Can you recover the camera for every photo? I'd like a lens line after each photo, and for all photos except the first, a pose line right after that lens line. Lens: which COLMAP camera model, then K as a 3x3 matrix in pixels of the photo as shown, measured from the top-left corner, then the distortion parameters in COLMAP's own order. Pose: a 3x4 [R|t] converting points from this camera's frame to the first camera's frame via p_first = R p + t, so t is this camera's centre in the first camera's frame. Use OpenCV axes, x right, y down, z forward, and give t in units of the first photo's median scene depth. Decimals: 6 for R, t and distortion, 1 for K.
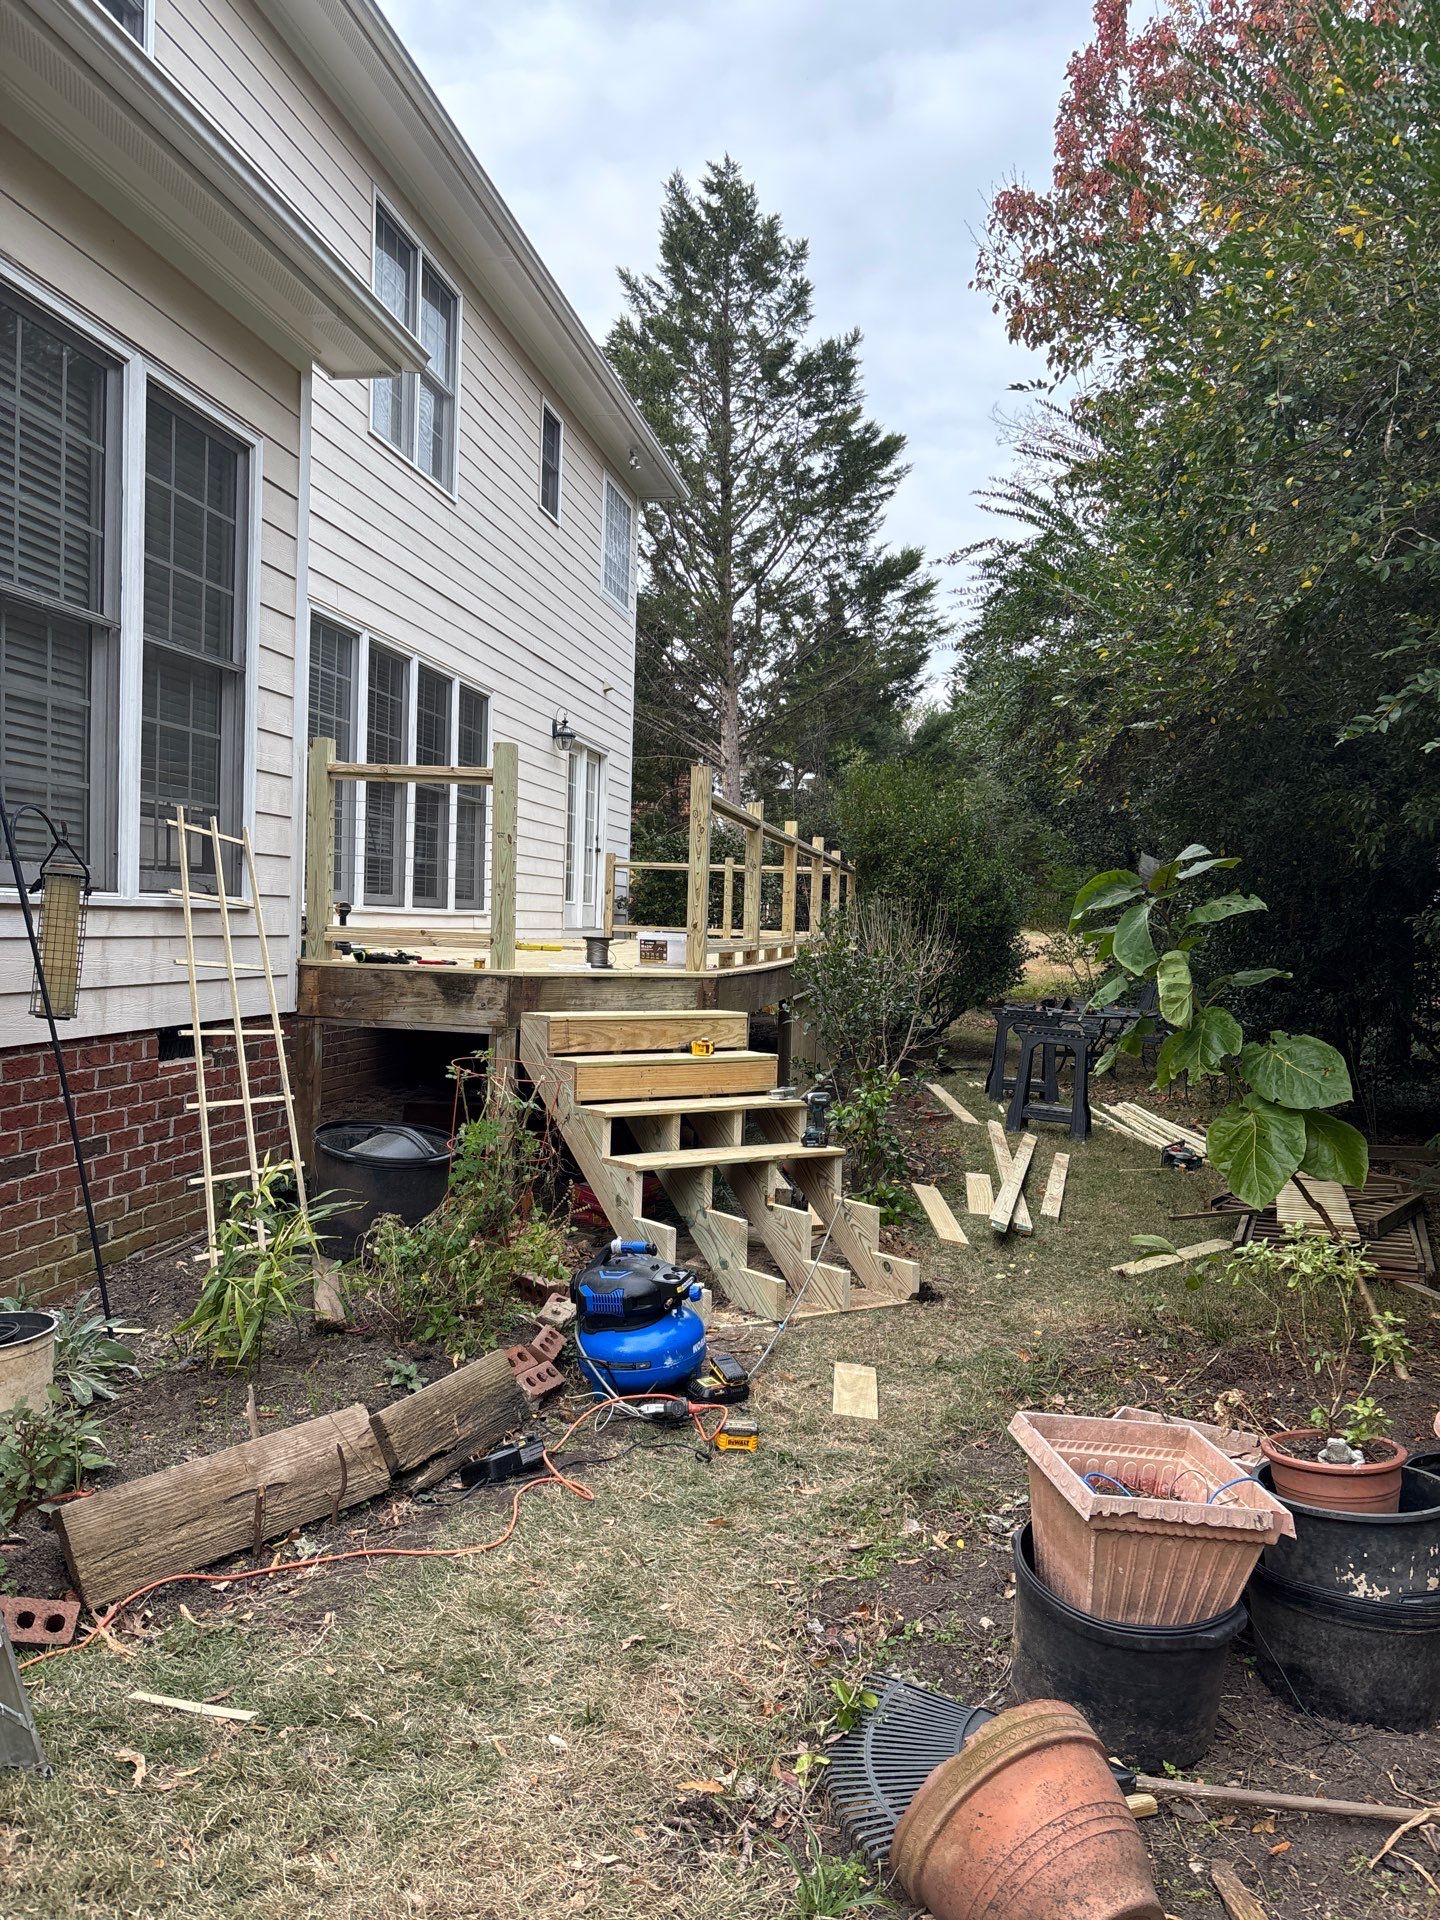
lens RADIAL K [[1438.7, 0, 683.5], [0, 1438.7, 985.8], [0, 0, 1]] dist [0.019441, -0.026717]
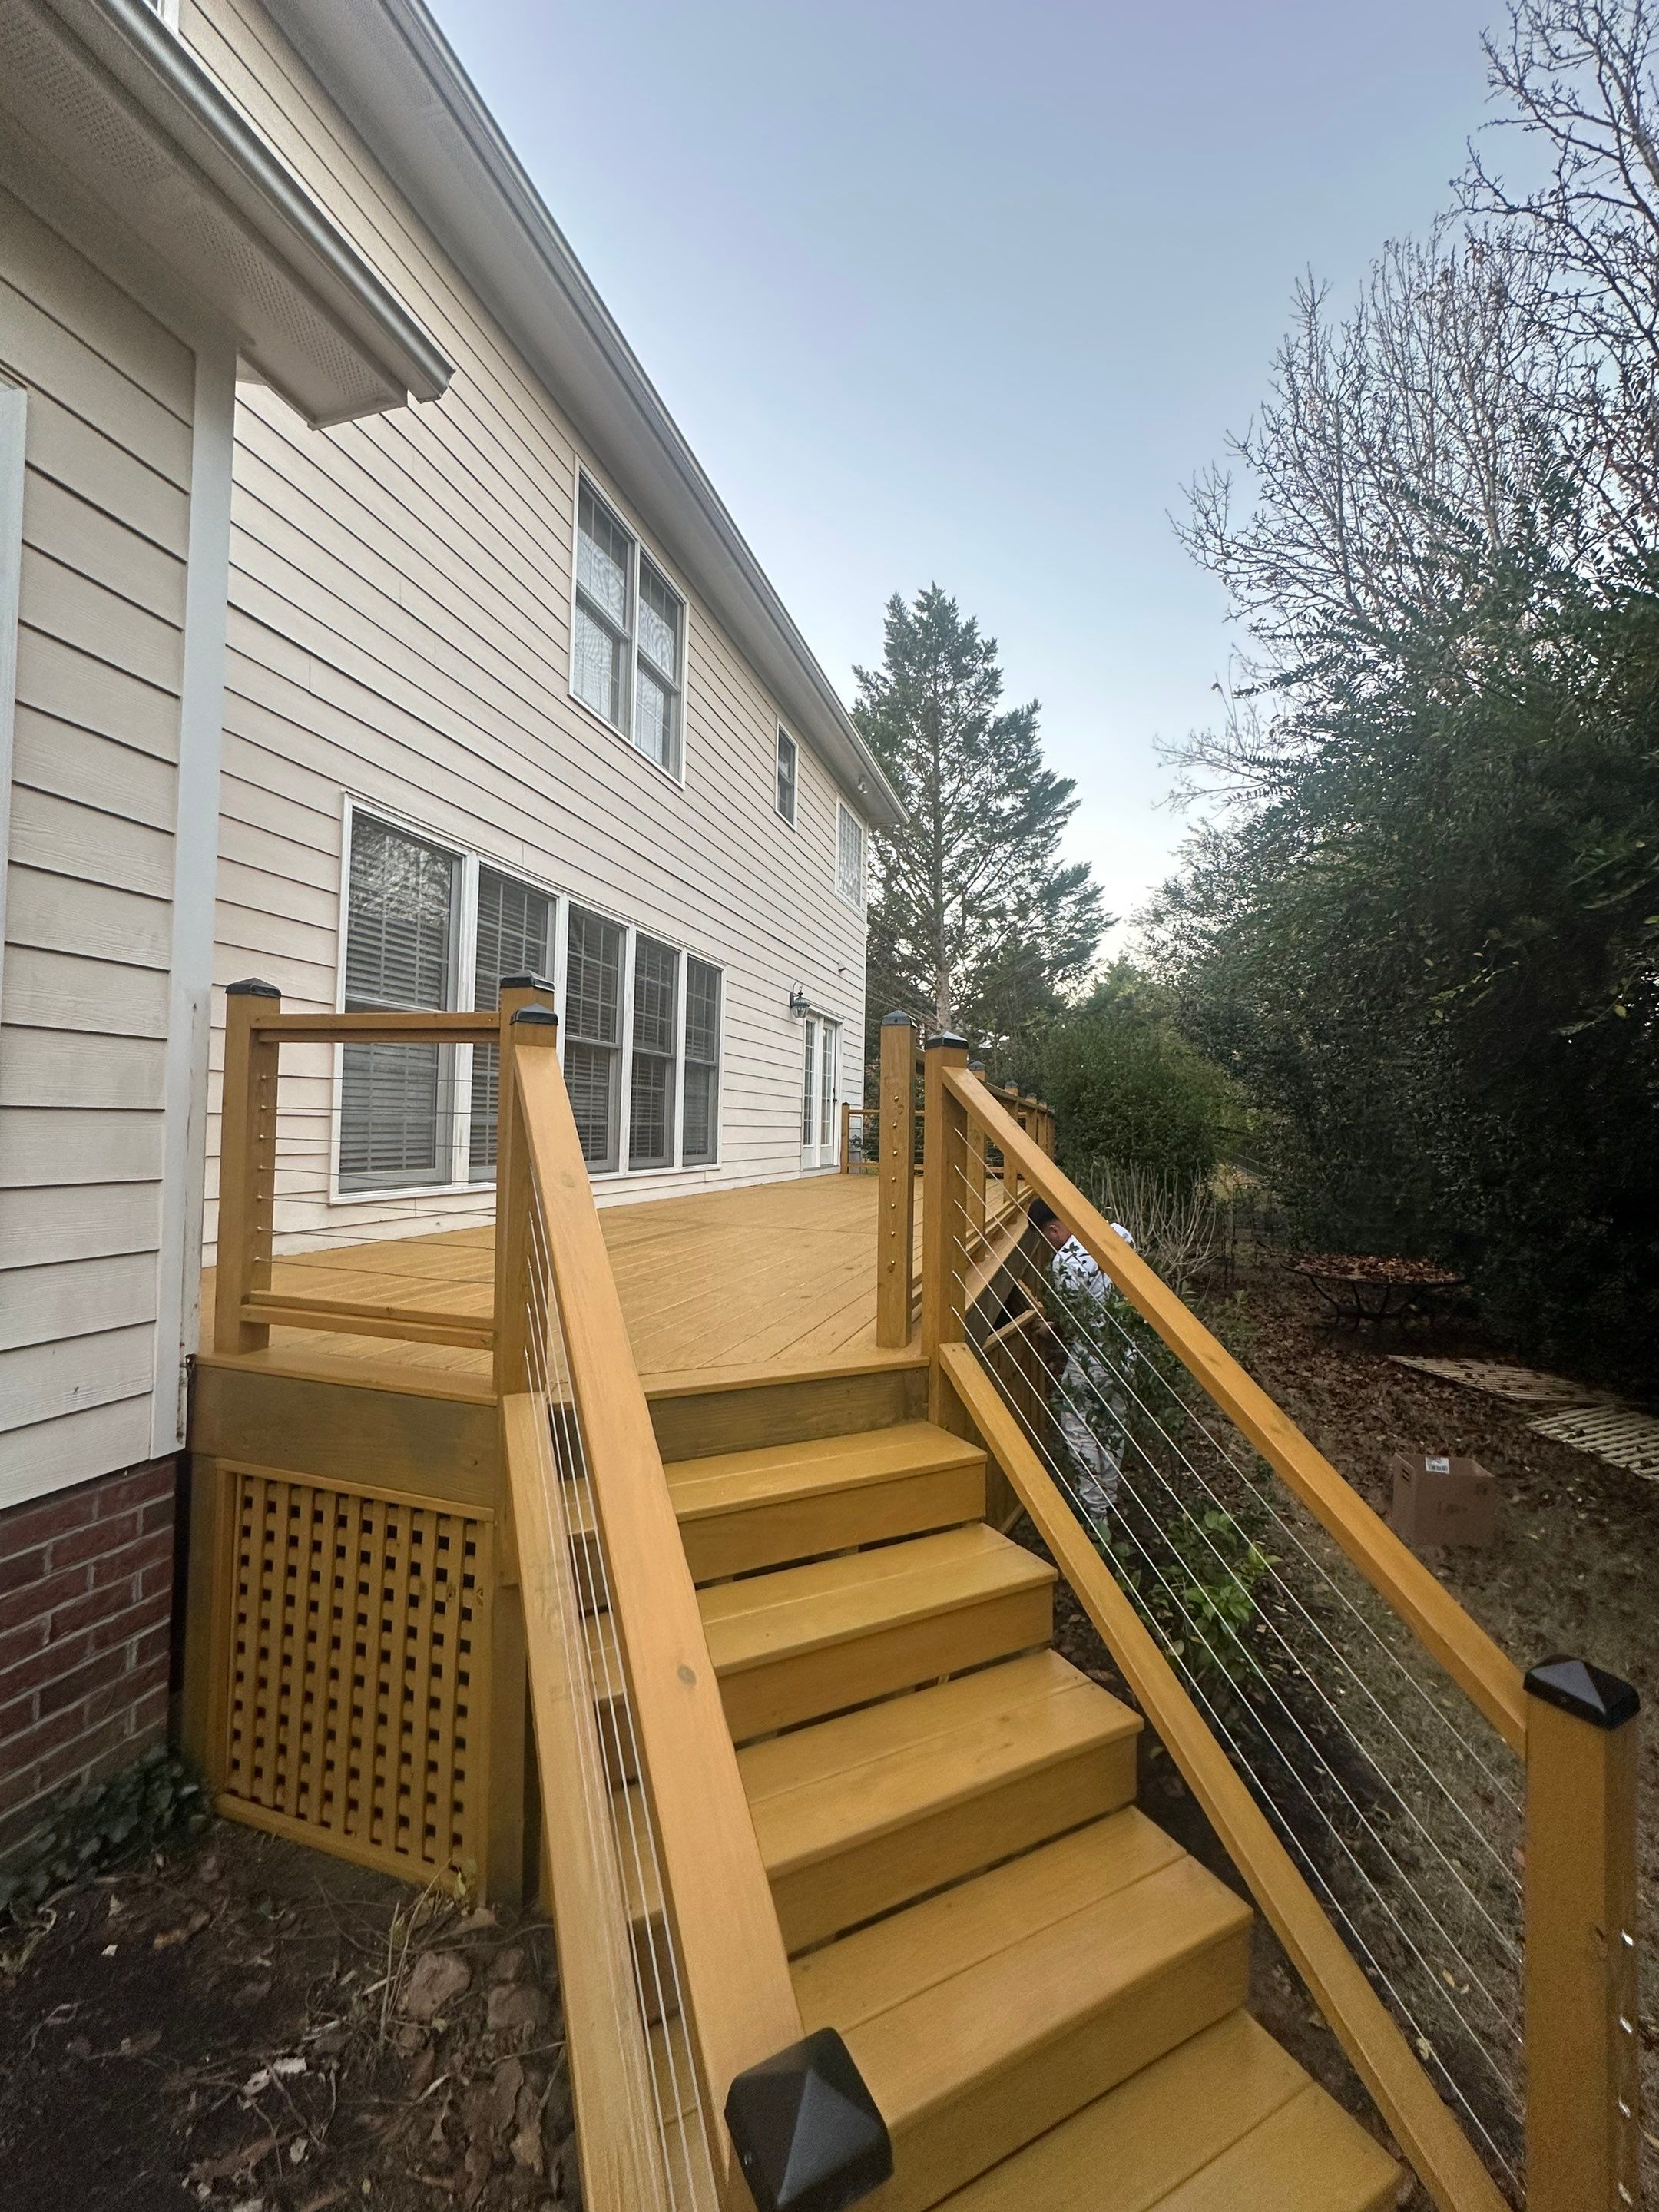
lens RADIAL K [[875.6, 0, 829.5], [0, 875.6, 1100.1], [0, 0, 1]] dist [-0.002533, -0.000165]
pose [[0.995018, -0.013437, -0.098786, 0.007062], [0.005572, 0.996822, -0.079465, -0.029504], [0.099540, 0.078518, 0.991931, 0.219023]]
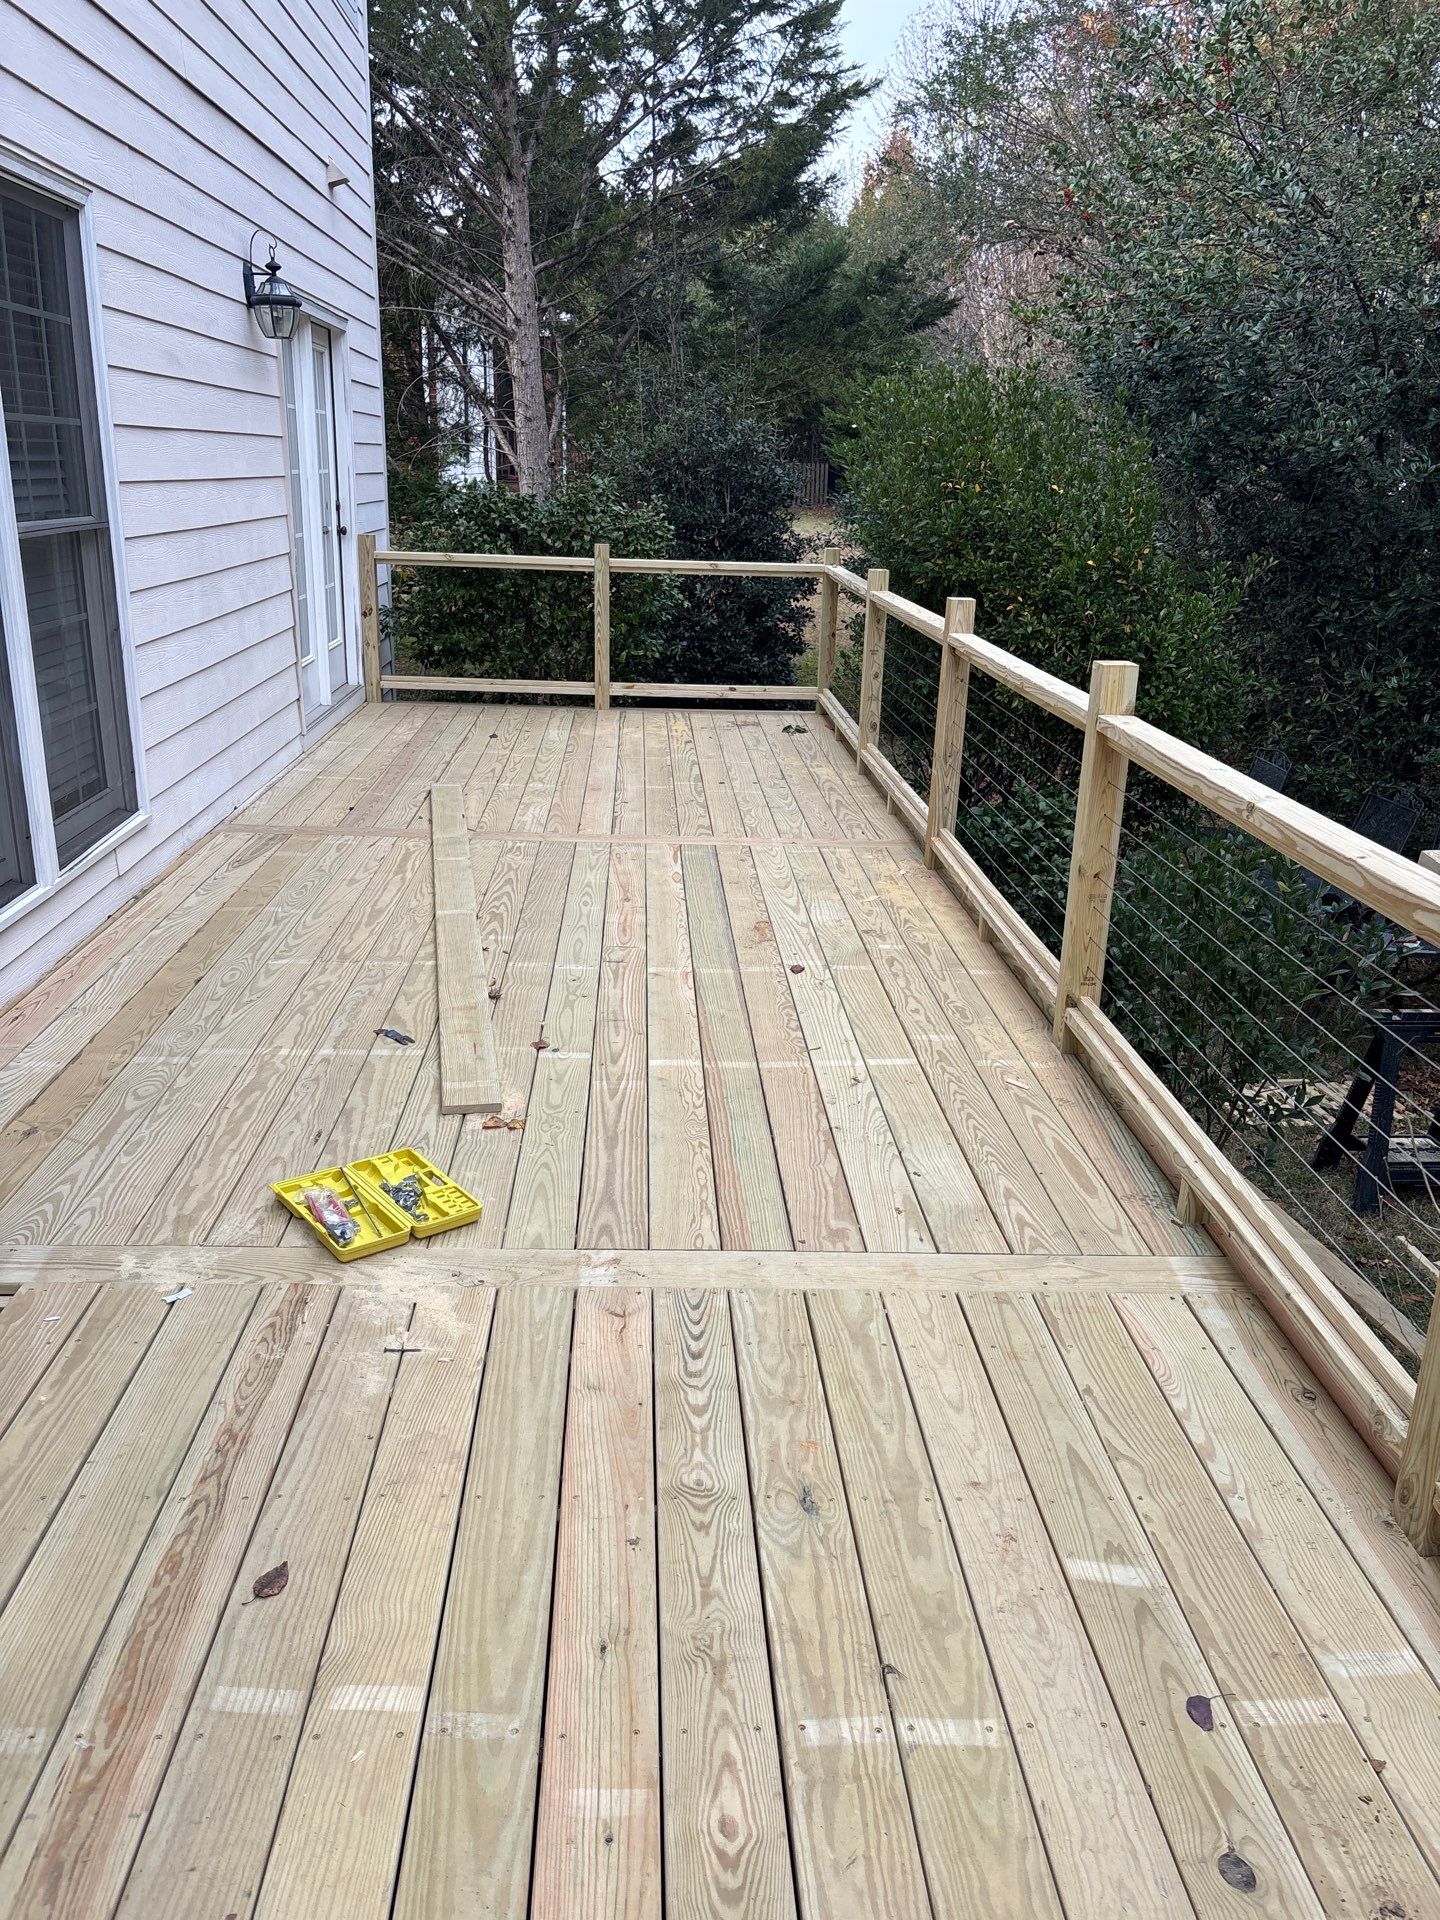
lens RADIAL K [[1438.7, 0, 709.8], [0, 1438.7, 951.2], [0, 0, 1]] dist [0.019441, -0.026717]
pose [[0.969104, -0.082251, 0.232534, -0.052077], [0.012563, 0.957997, 0.286503, -0.078683], [-0.246332, -0.274730, 0.929432, 0.368595]]
